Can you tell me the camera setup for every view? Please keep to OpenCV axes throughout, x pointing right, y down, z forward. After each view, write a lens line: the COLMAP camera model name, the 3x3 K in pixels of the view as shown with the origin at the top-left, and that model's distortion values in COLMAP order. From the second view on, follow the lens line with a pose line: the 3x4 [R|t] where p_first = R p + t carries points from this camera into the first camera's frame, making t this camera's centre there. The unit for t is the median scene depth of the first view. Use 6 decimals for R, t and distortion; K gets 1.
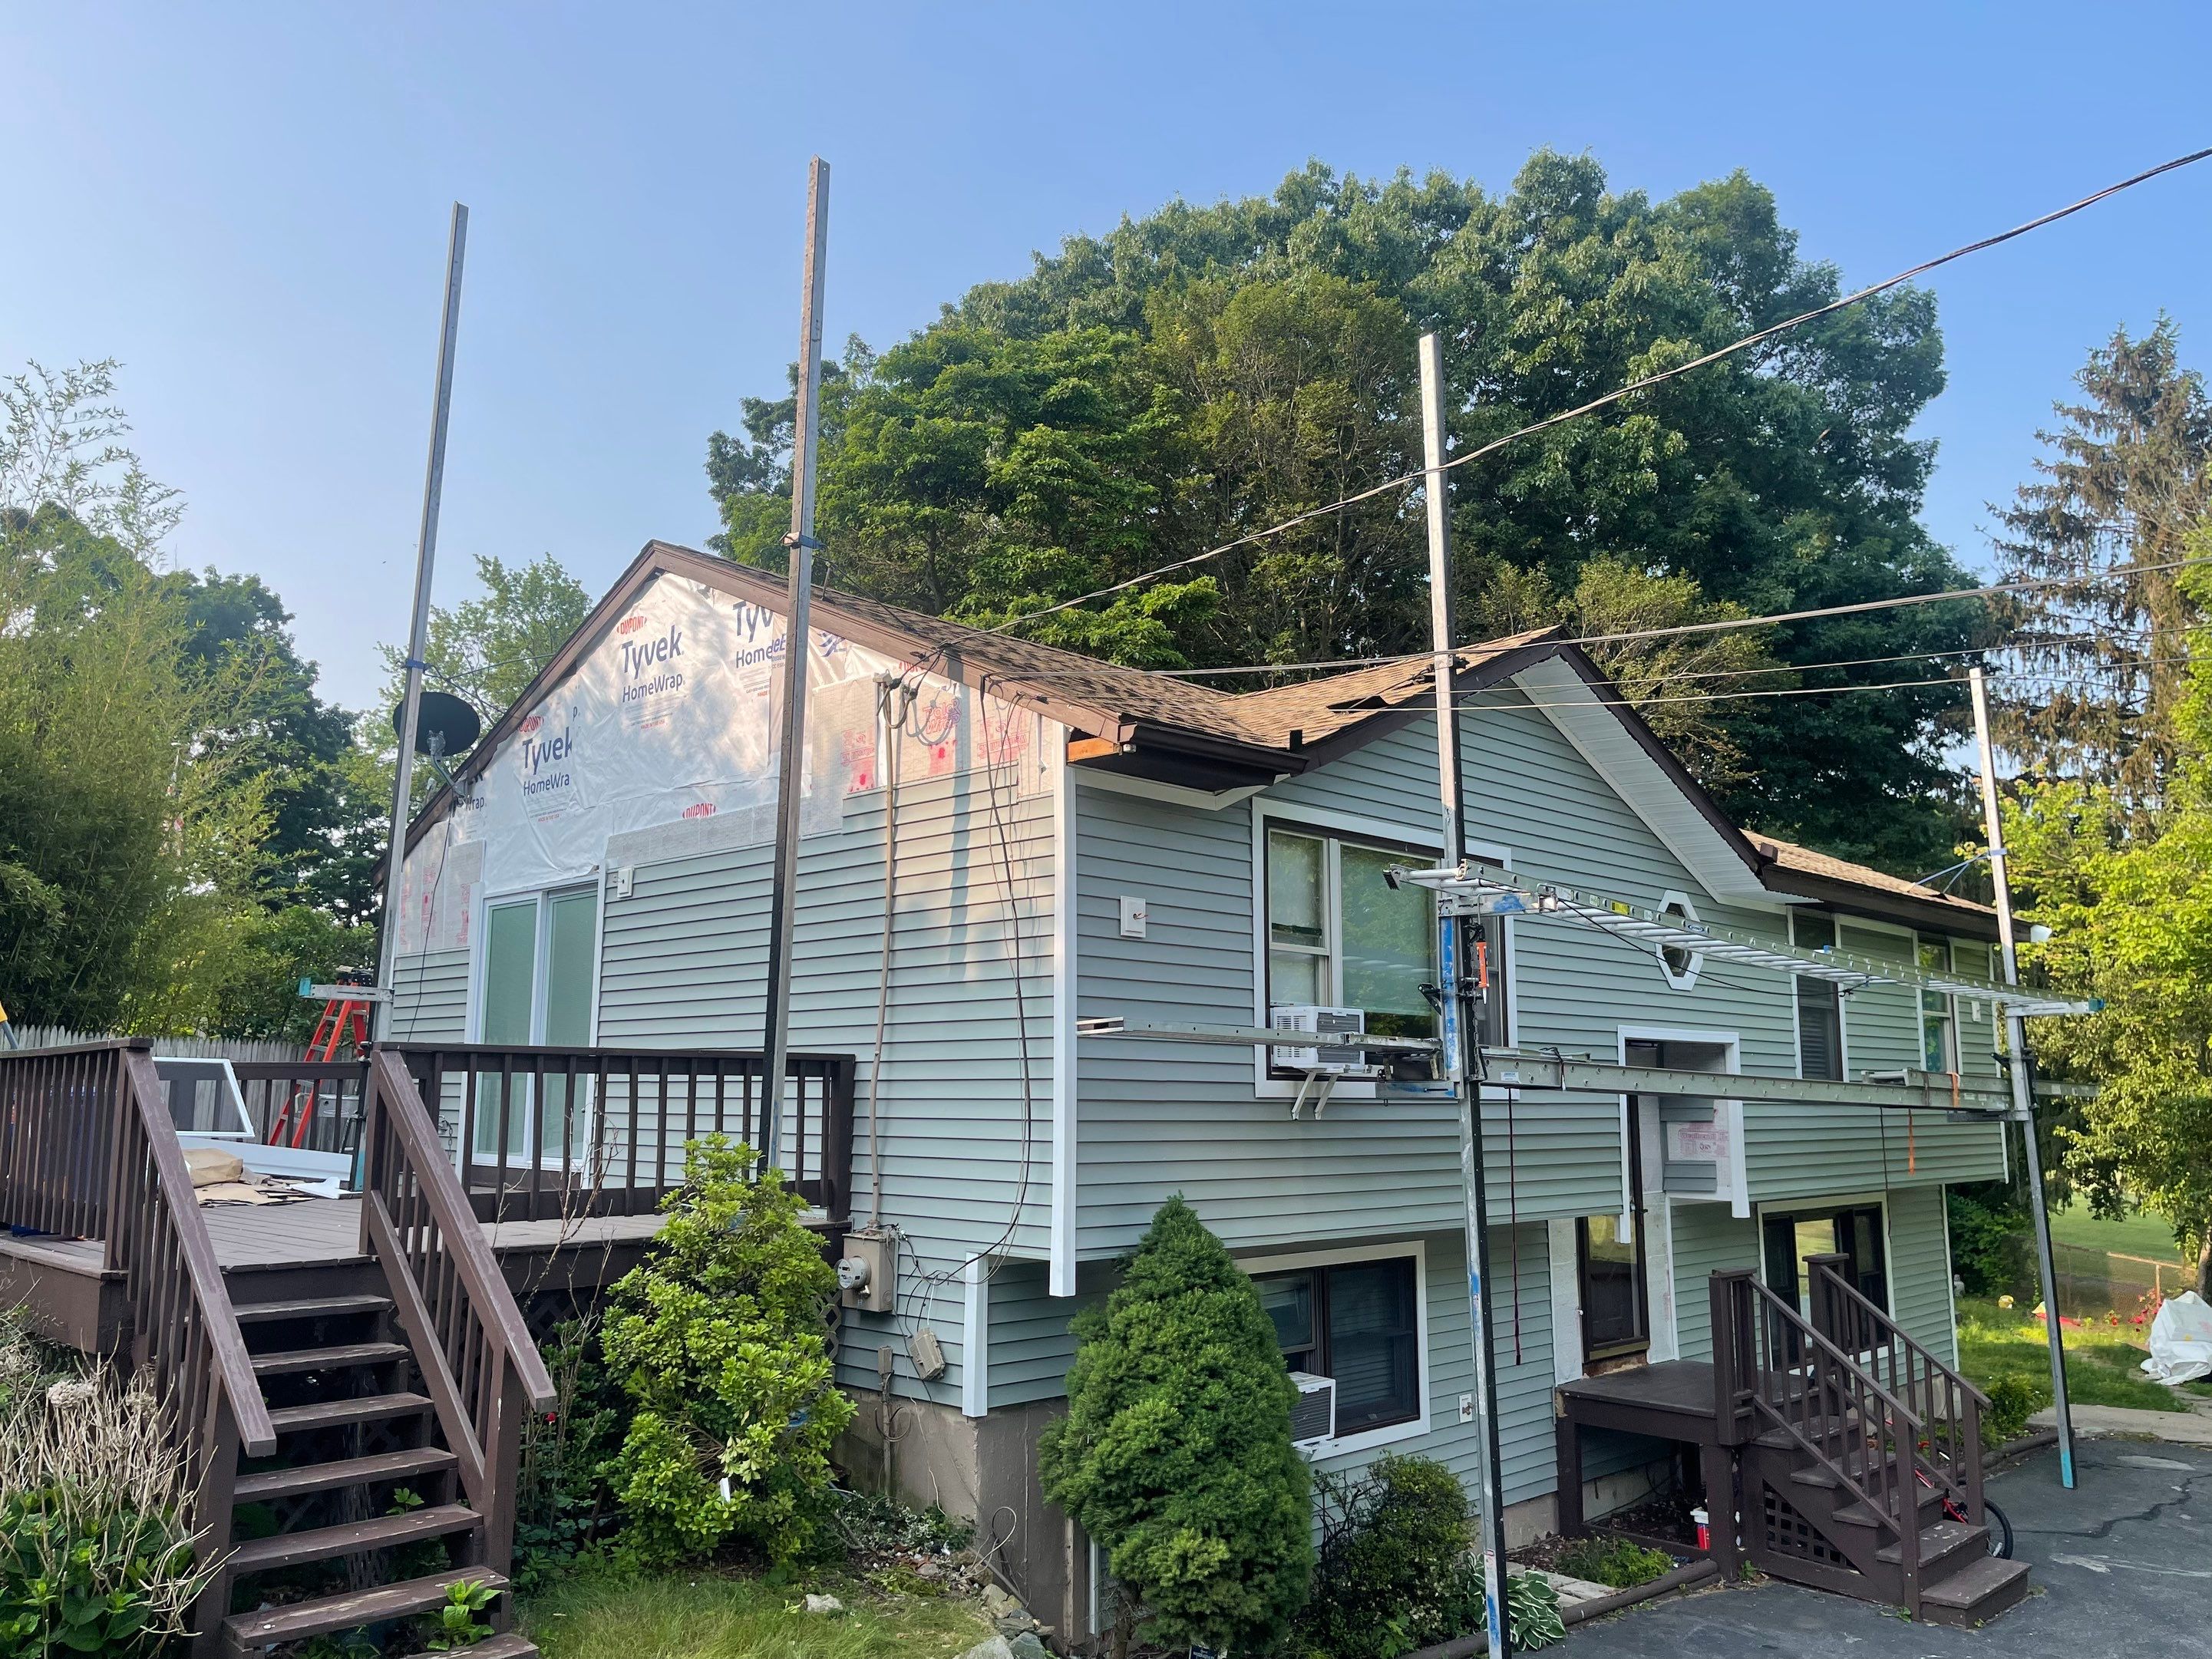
lens RADIAL K [[1716.8, 0, 1106.0], [0, 1716.8, 829.5], [0, 0, 1]] dist [-0.052815, 0.125483]
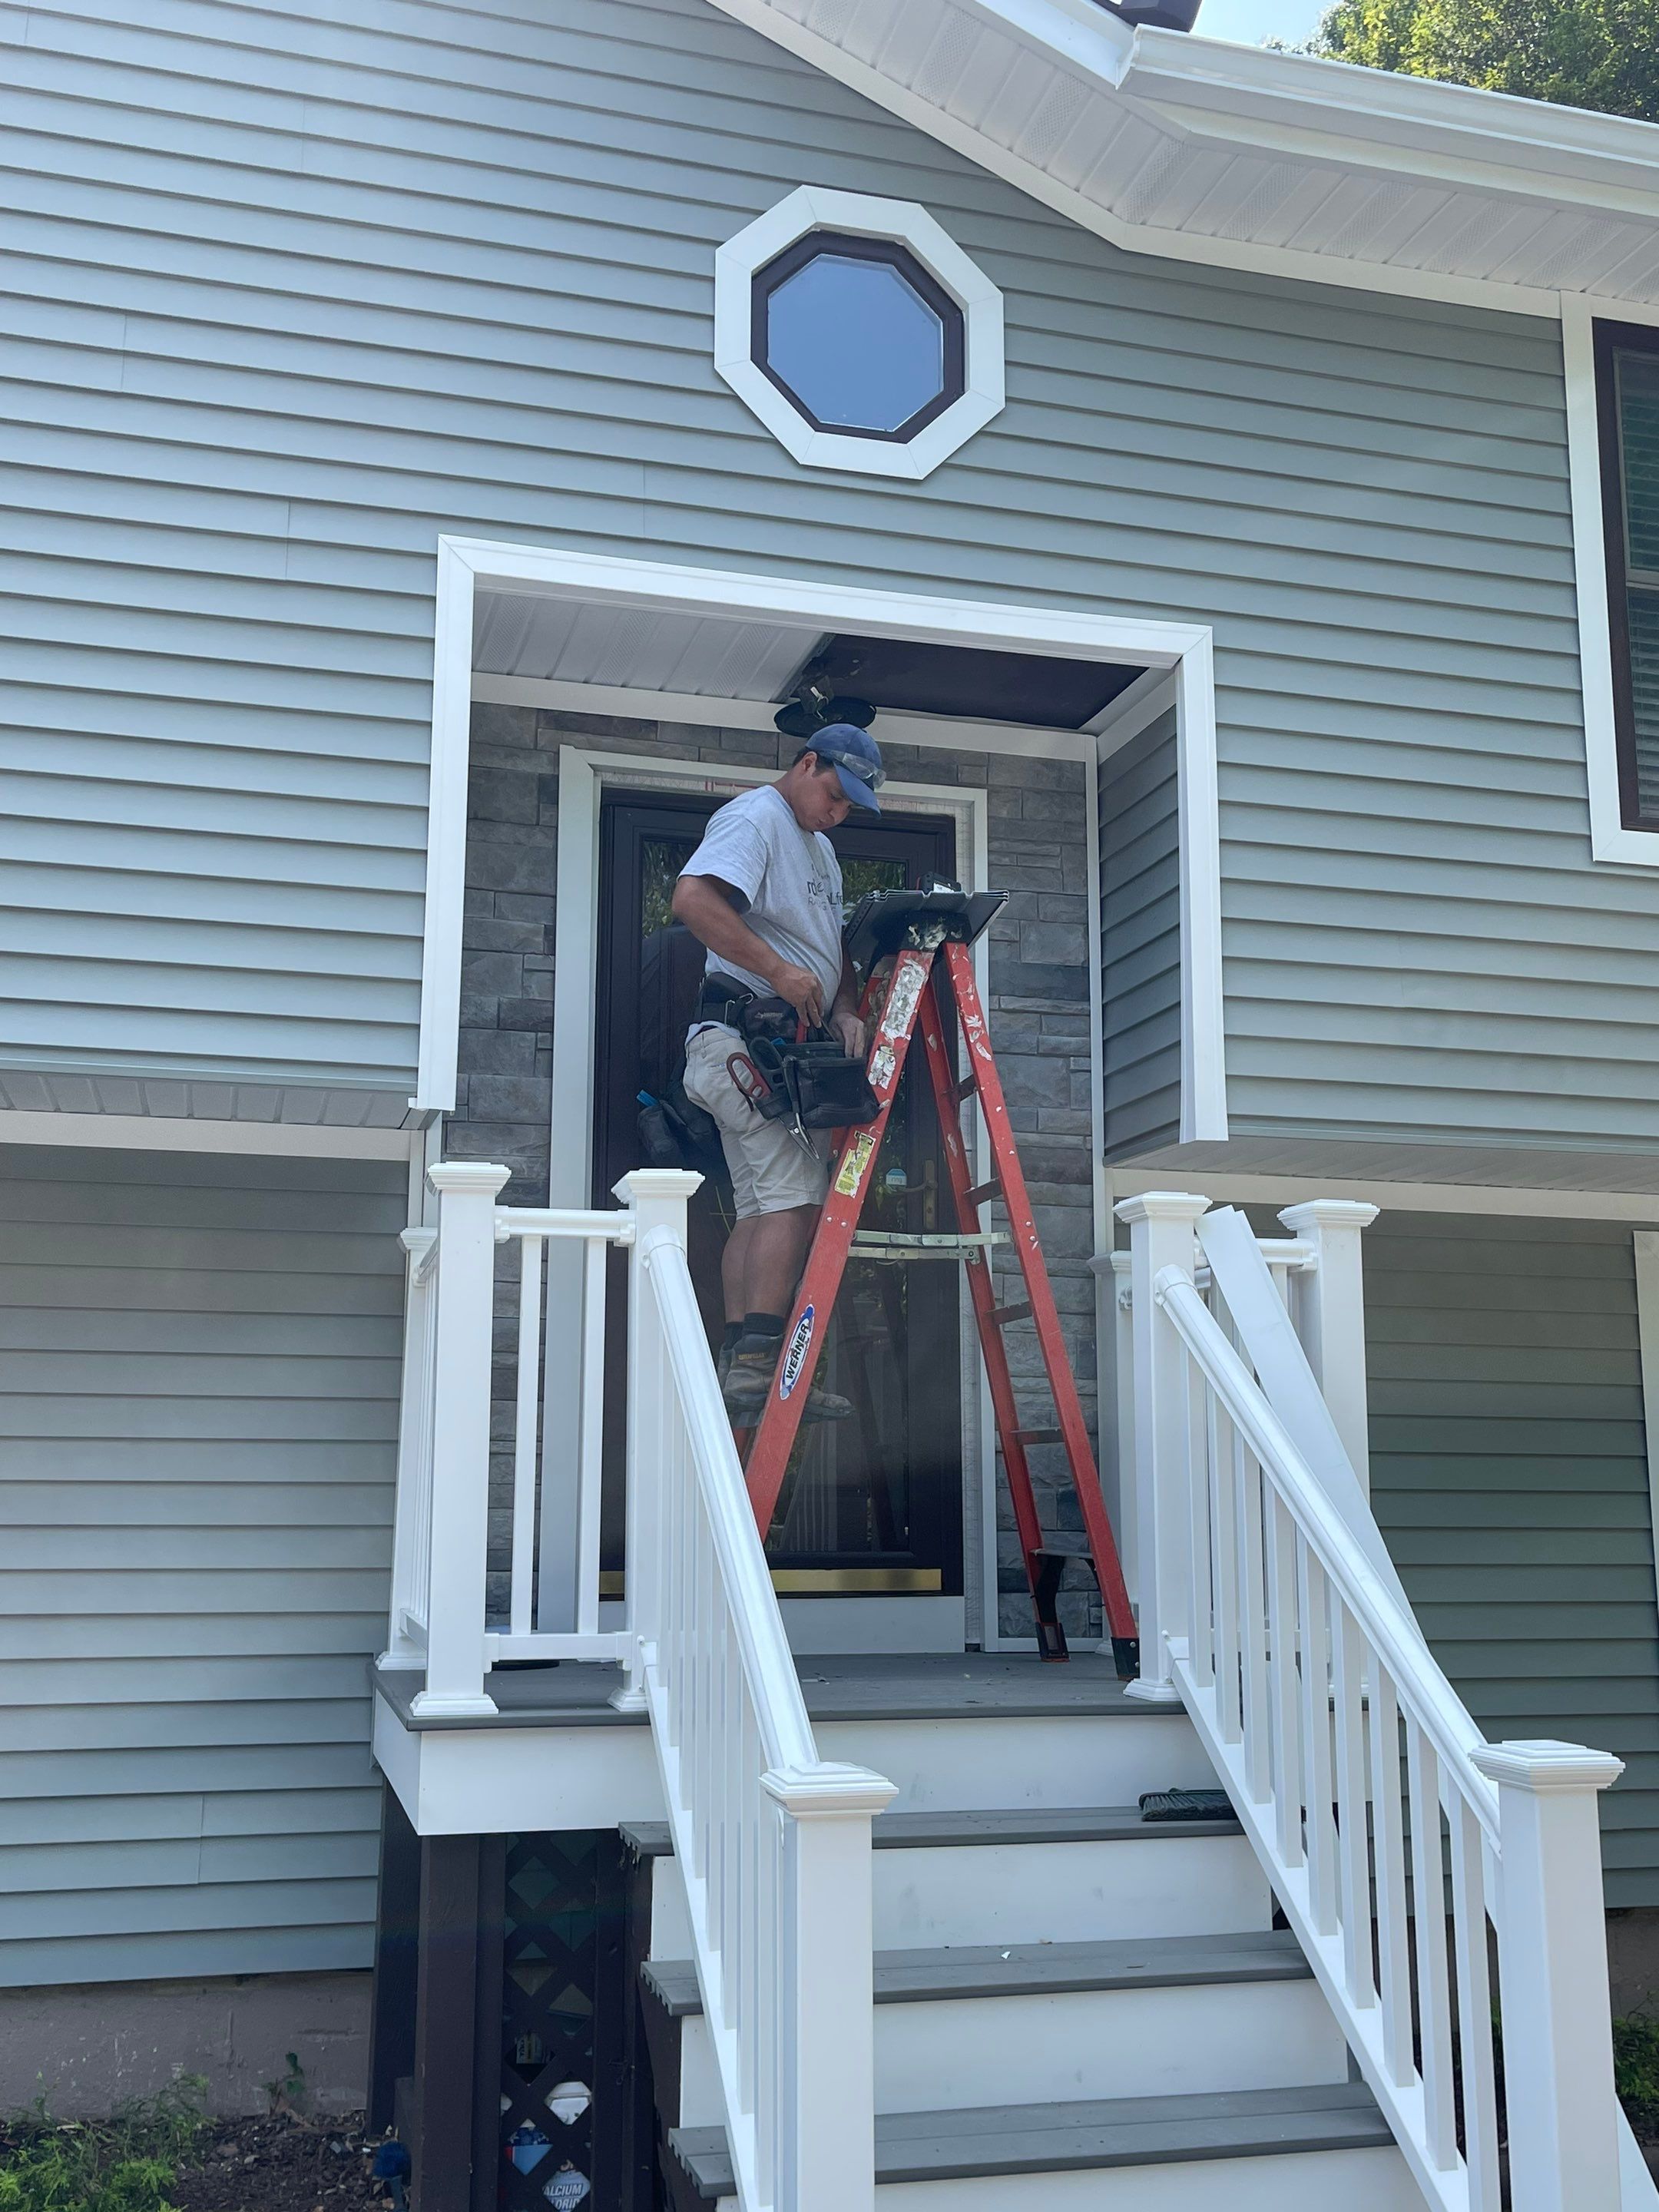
lens RADIAL K [[2114.4, 0, 800.1], [0, 2114.4, 1123.2], [0, 0, 1]] dist [0.020843, 0.007075]
pose [[0.847811, -0.085479, -0.523365, 0.597091], [0.077444, 0.996300, -0.037267, 0.263409], [0.524614, -0.008936, 0.851294, 0.744779]]
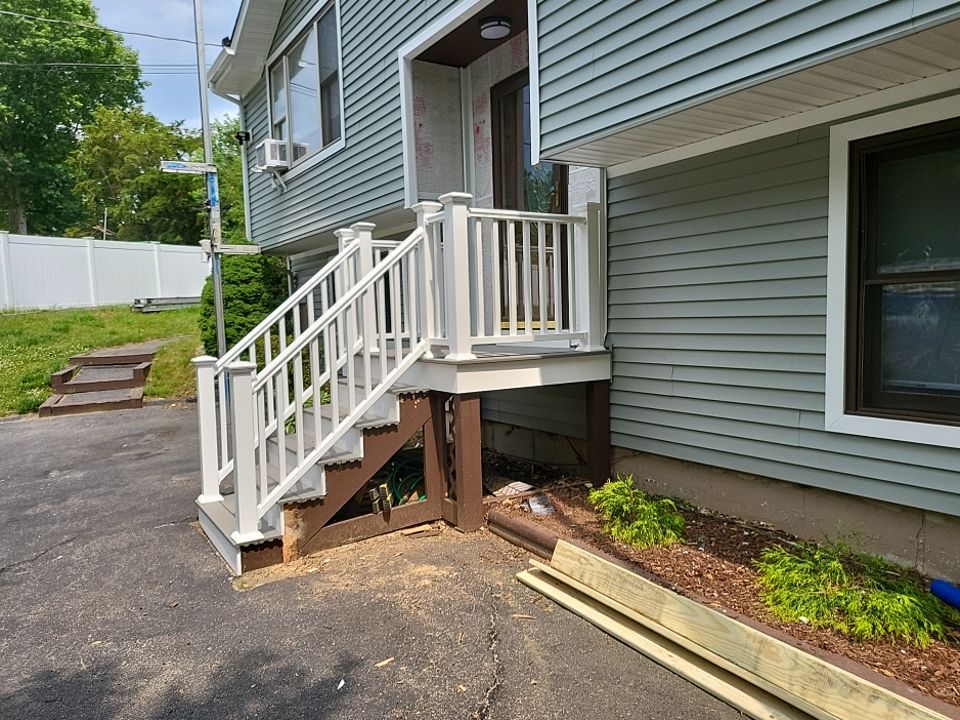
lens RADIAL K [[698.4, 0, 475.9], [0, 698.4, 363.5], [0, 0, 1]] dist [0.053012, -0.069090]
pose [[-0.260694, 0.079122, -0.962174, 0.843024], [0.181454, 0.982890, 0.031662, 0.351711], [0.948216, -0.166336, -0.270590, 1.238755]]
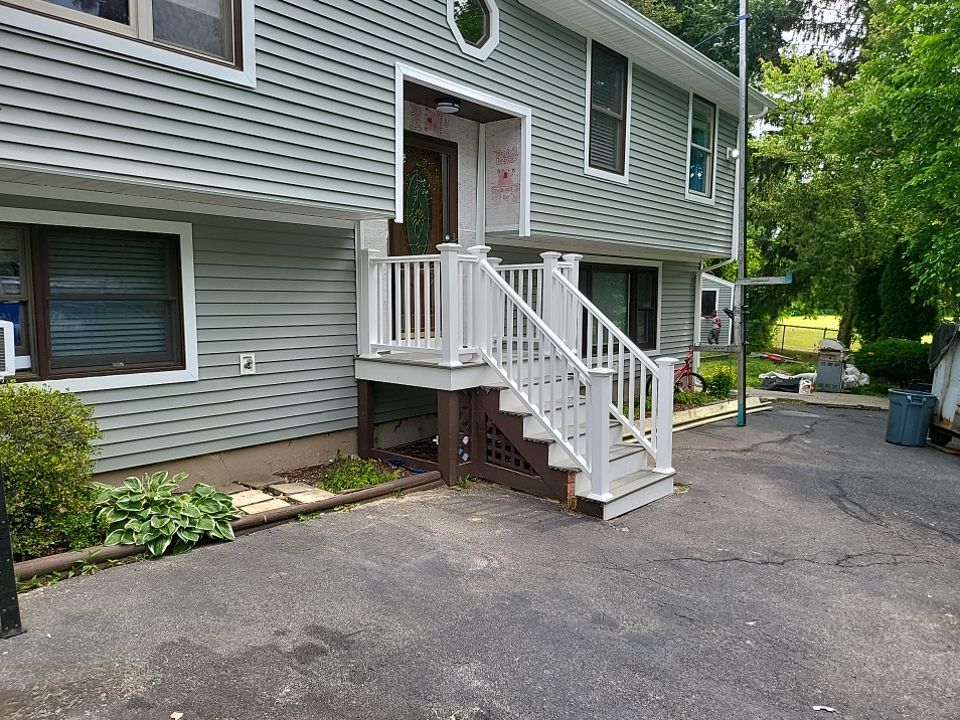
lens RADIAL K [[688.3, 0, 478.2], [0, 688.3, 369.4], [0, 0, 1]] dist [0.032608, 0.000914]
pose [[0.999301, 0.001725, 0.037335, 0.361603], [-0.011367, 0.965638, 0.259642, 0.210130], [-0.035604, -0.259885, 0.964983, 0.506903]]
